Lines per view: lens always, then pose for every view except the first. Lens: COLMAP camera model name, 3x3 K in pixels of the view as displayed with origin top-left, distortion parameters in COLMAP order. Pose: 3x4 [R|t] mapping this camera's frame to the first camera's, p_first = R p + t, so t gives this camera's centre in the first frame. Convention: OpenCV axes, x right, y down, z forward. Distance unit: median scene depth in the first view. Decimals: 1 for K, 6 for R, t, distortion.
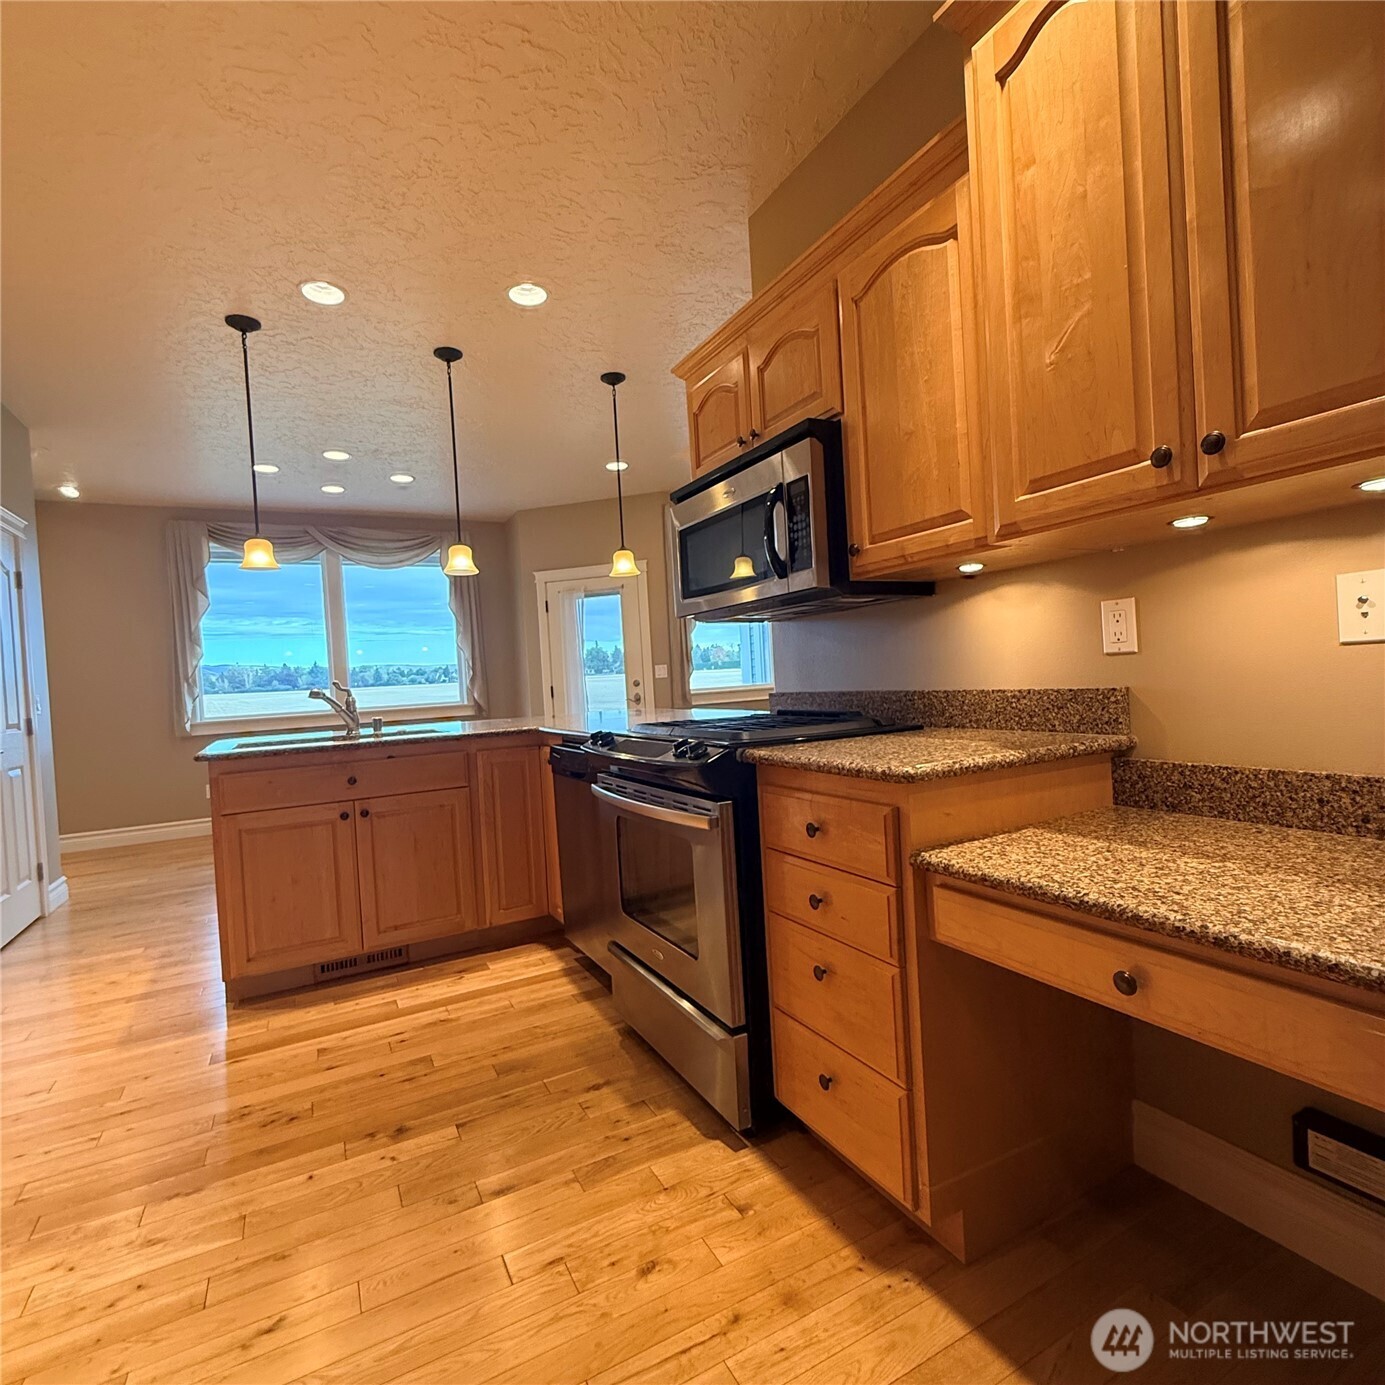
lens RADIAL K [[734.9, 0, 688.8], [0, 734.9, 691.5], [0, 0, 1]] dist [-0.000161, 0.000291]
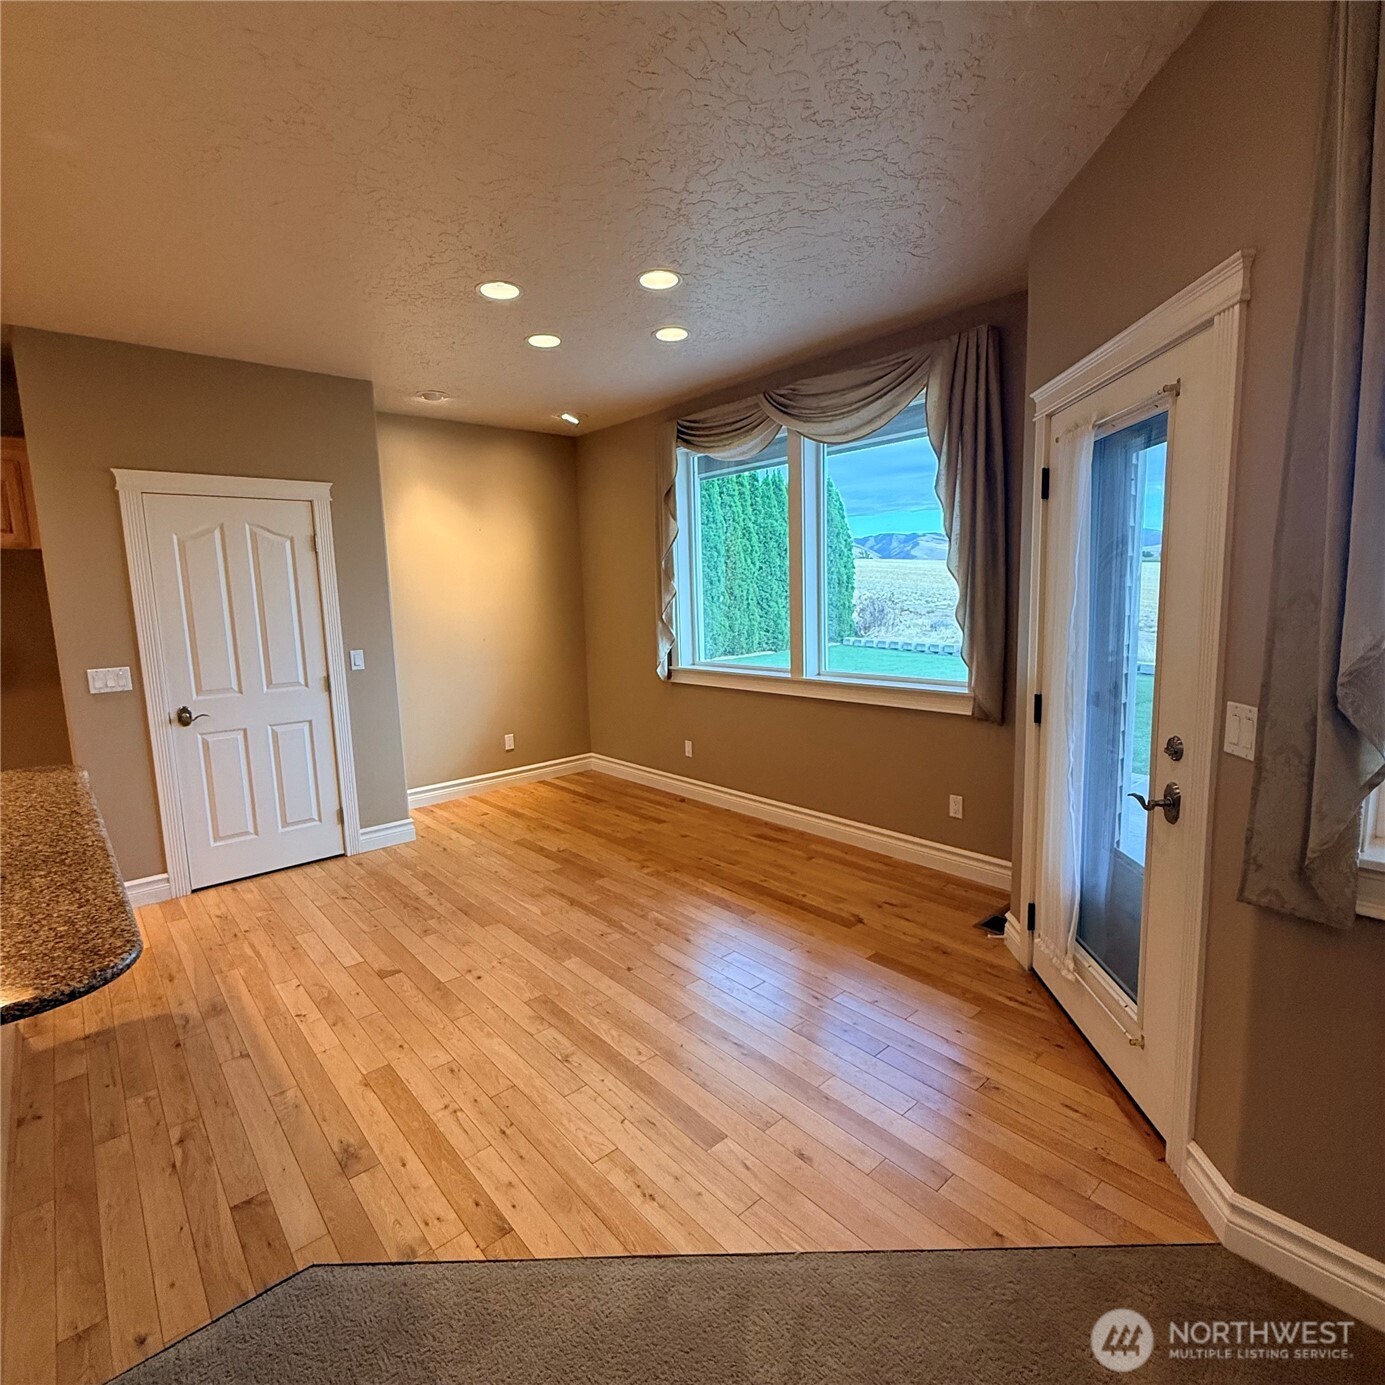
lens RADIAL K [[734.9, 0, 688.8], [0, 734.9, 691.5], [0, 0, 1]] dist [-0.000161, 0.000291]
pose [[0.226373, 0.181373, -0.957005, 0.420363], [0.000152, 0.982504, 0.186242, -0.237965], [0.974041, -0.042305, 0.222385, 2.153625]]
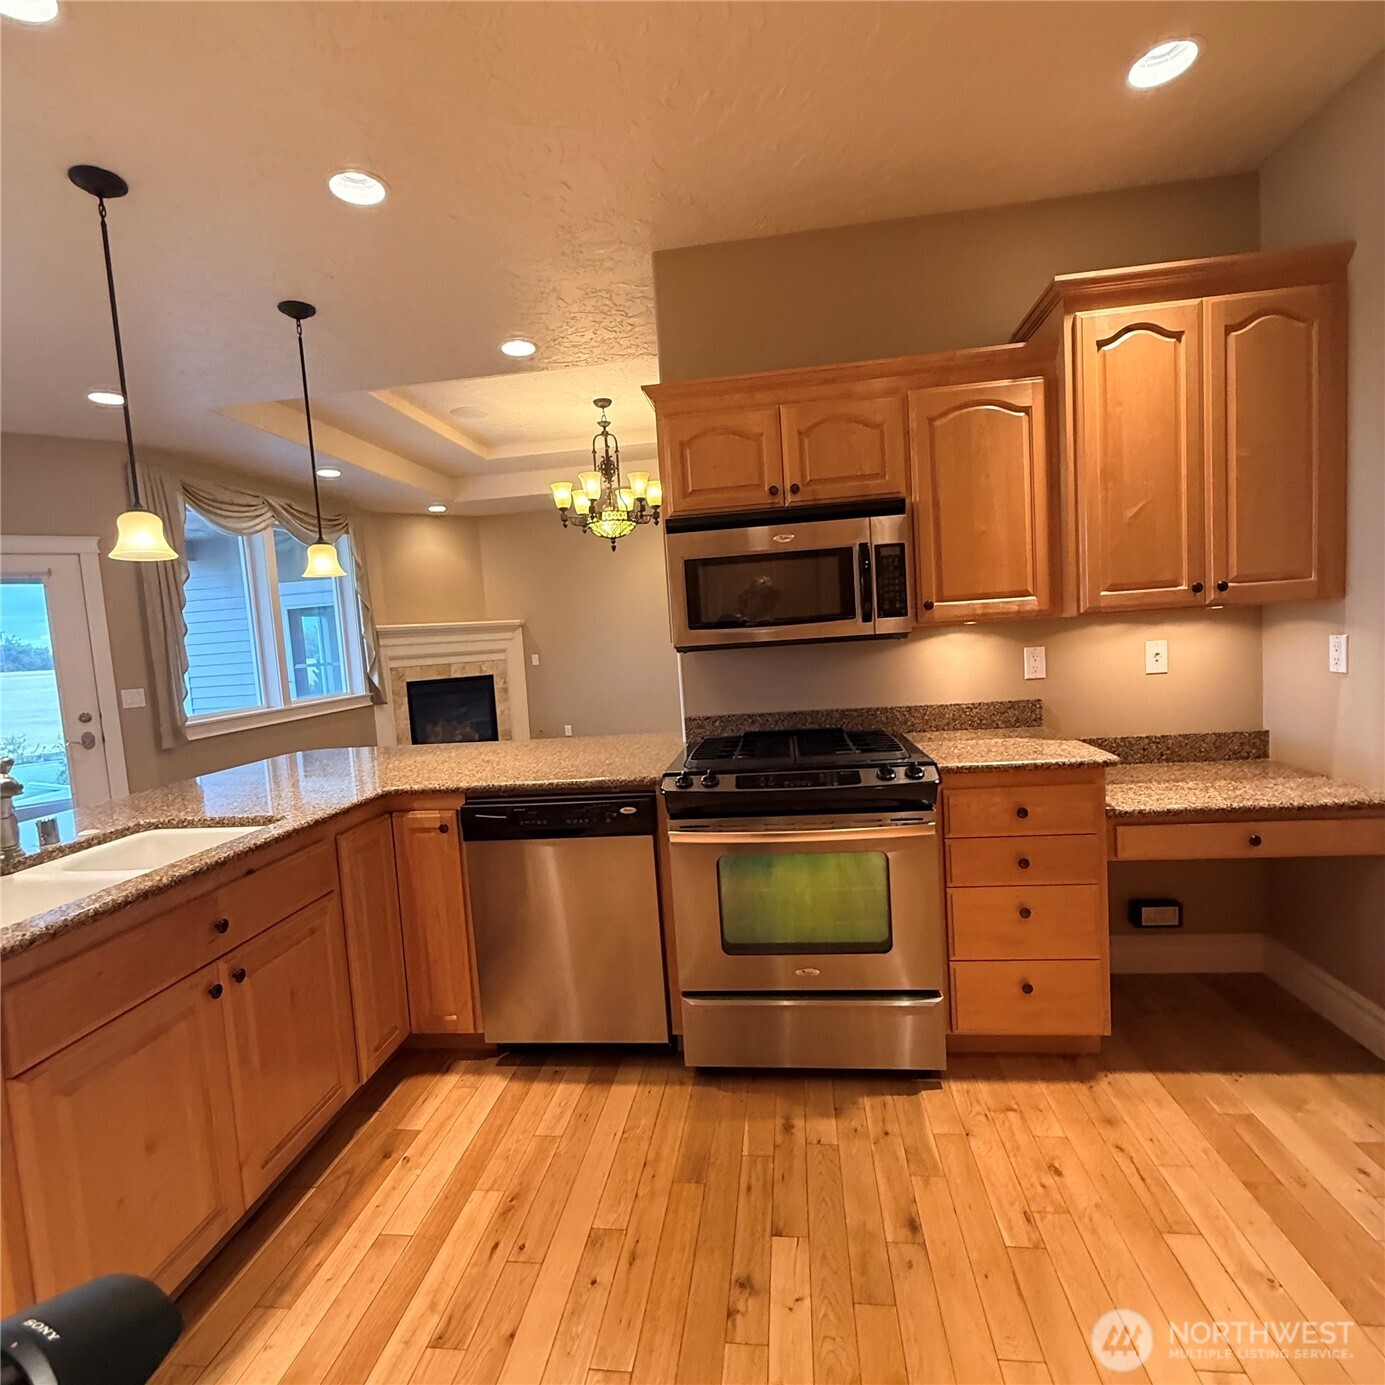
lens RADIAL K [[734.9, 0, 688.8], [0, 734.9, 691.5], [0, 0, 1]] dist [-0.000161, 0.000291]
pose [[0.580632, -0.046339, 0.812847, -0.840794], [0.048732, 0.998567, 0.022116, -0.065952], [-0.812707, 0.026770, 0.582058, 0.439756]]
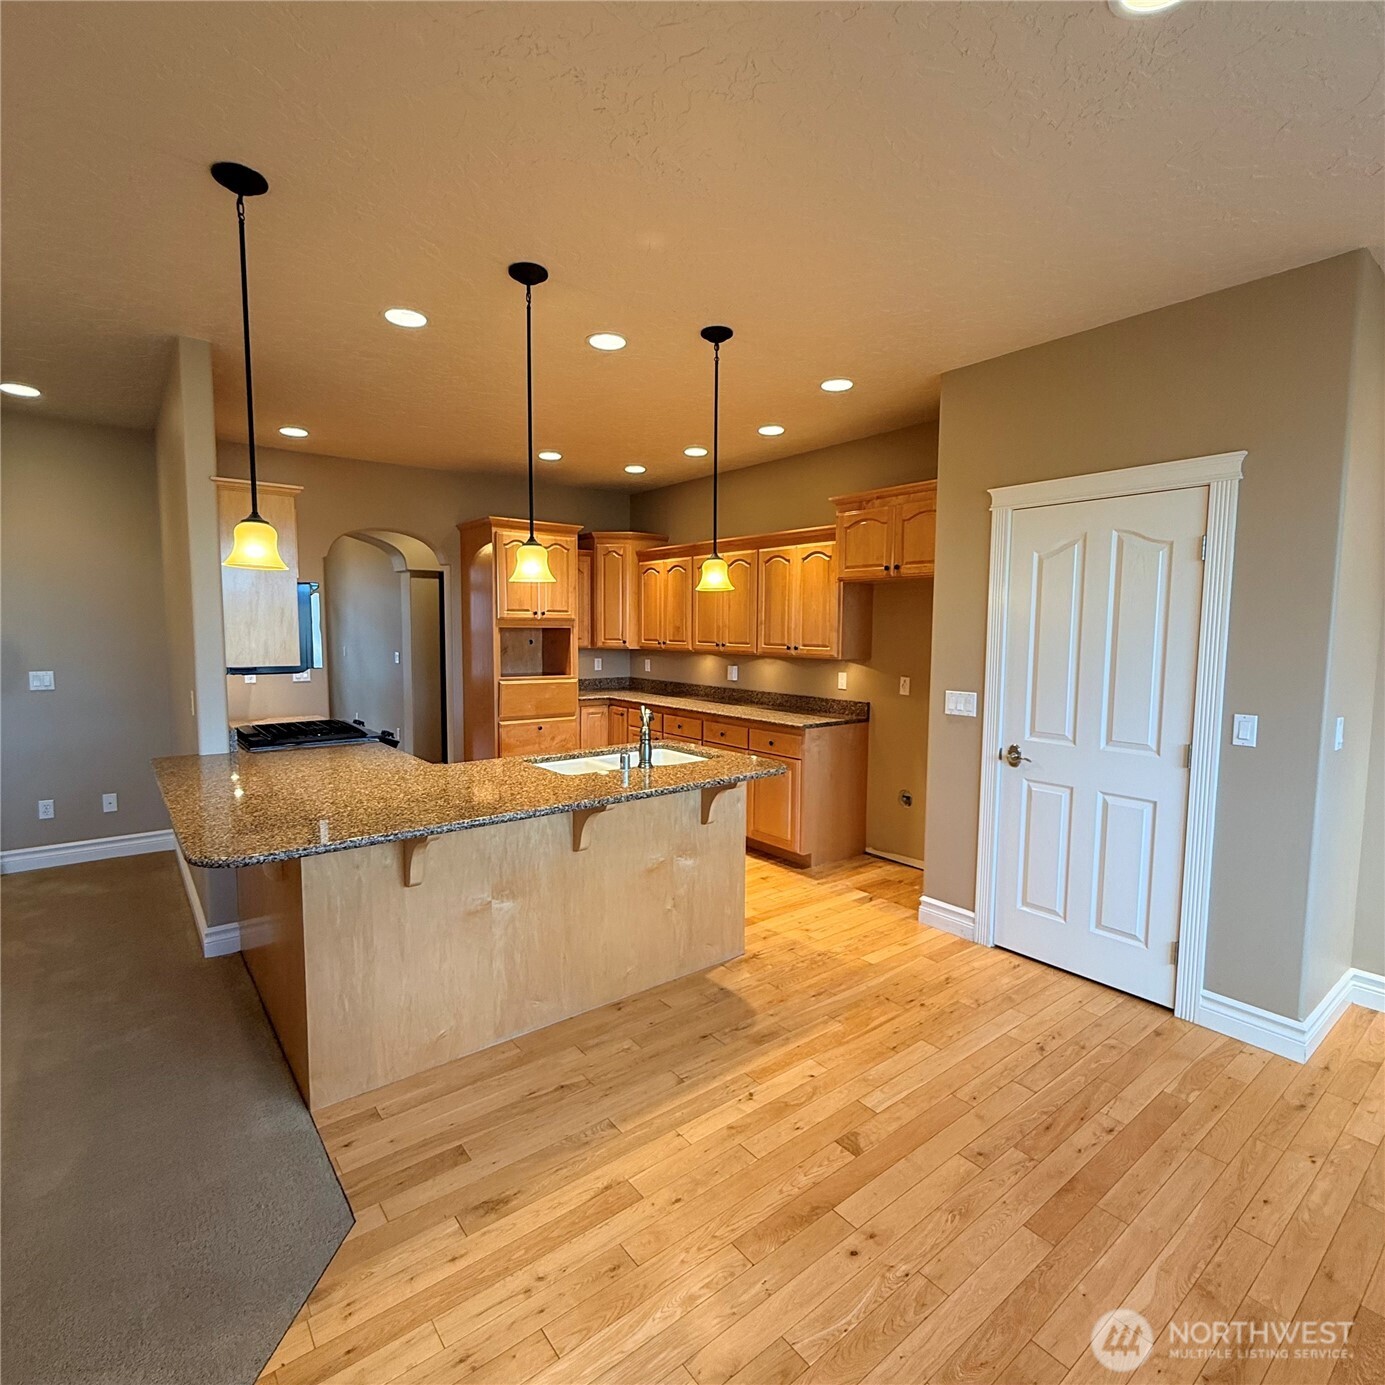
lens RADIAL K [[740.1, 0, 692.5], [0, 740.1, 692.5], [0, 0, 1]] dist [0.006175, 0.000398]
pose [[-0.982381, 0.067409, -0.174309, -0.501731], [0.047098, 0.991879, 0.118143, -0.208471], [0.180857, 0.107852, -0.977578, 2.727060]]
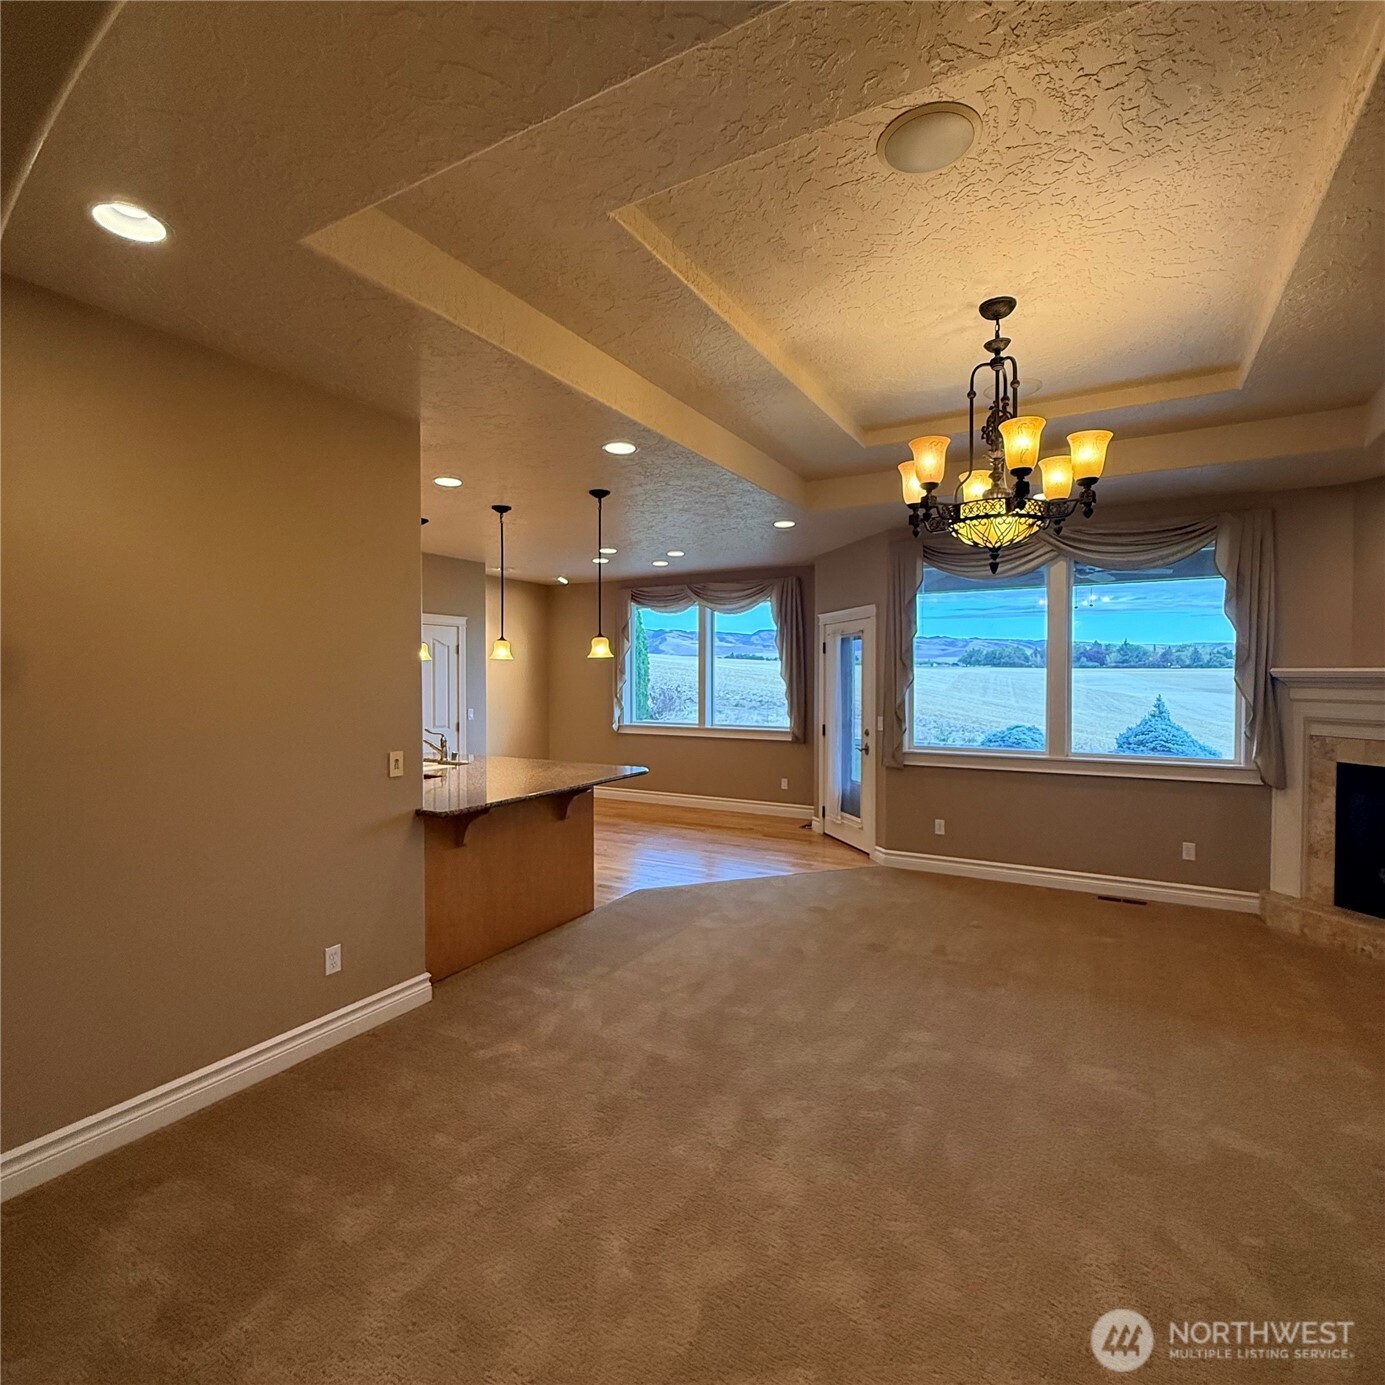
lens RADIAL K [[735.7, 0, 692.5], [0, 735.7, 692.5], [0, 0, 1]] dist [0.001227, -0.000274]
pose [[0.532420, 0.075673, -0.843091, 1.727356], [-0.047342, 0.997099, 0.059599, -0.310714], [0.845156, 0.008181, 0.534458, 0.841140]]
